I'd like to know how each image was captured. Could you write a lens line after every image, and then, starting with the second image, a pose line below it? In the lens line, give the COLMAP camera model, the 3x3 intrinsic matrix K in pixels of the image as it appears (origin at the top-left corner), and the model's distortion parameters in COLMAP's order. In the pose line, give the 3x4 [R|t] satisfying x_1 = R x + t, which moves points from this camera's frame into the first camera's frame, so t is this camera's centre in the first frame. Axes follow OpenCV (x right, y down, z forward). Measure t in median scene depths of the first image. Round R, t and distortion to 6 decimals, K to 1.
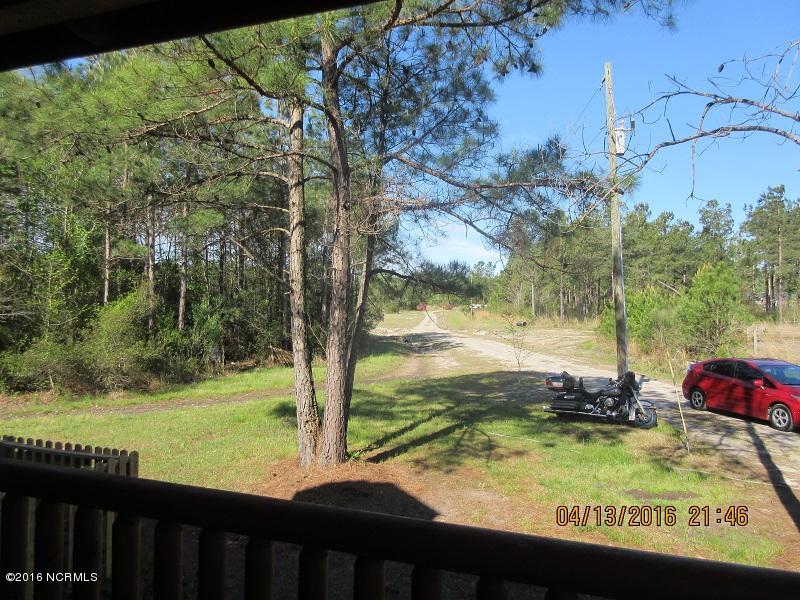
lens RADIAL K [[594.9, 0, 395.2], [0, 594.9, 295.4], [0, 0, 1]] dist [0.017669, -0.018027]
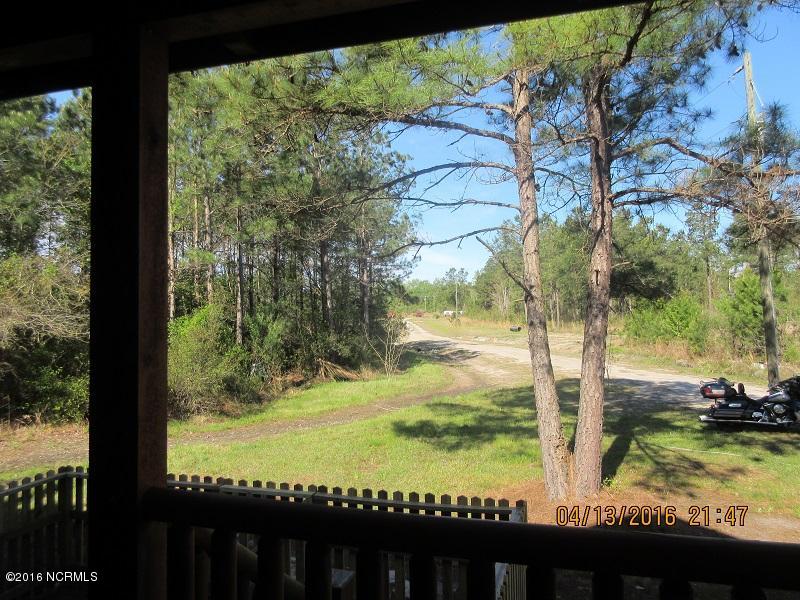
lens RADIAL K [[594.9, 0, 391.6], [0, 594.9, 300.4], [0, 0, 1]] dist [0.017669, -0.018027]
pose [[0.997233, -0.023670, 0.070470, -0.322293], [0.024065, 0.999699, -0.004759, -0.003079], [-0.070336, 0.006442, 0.997503, 0.103246]]
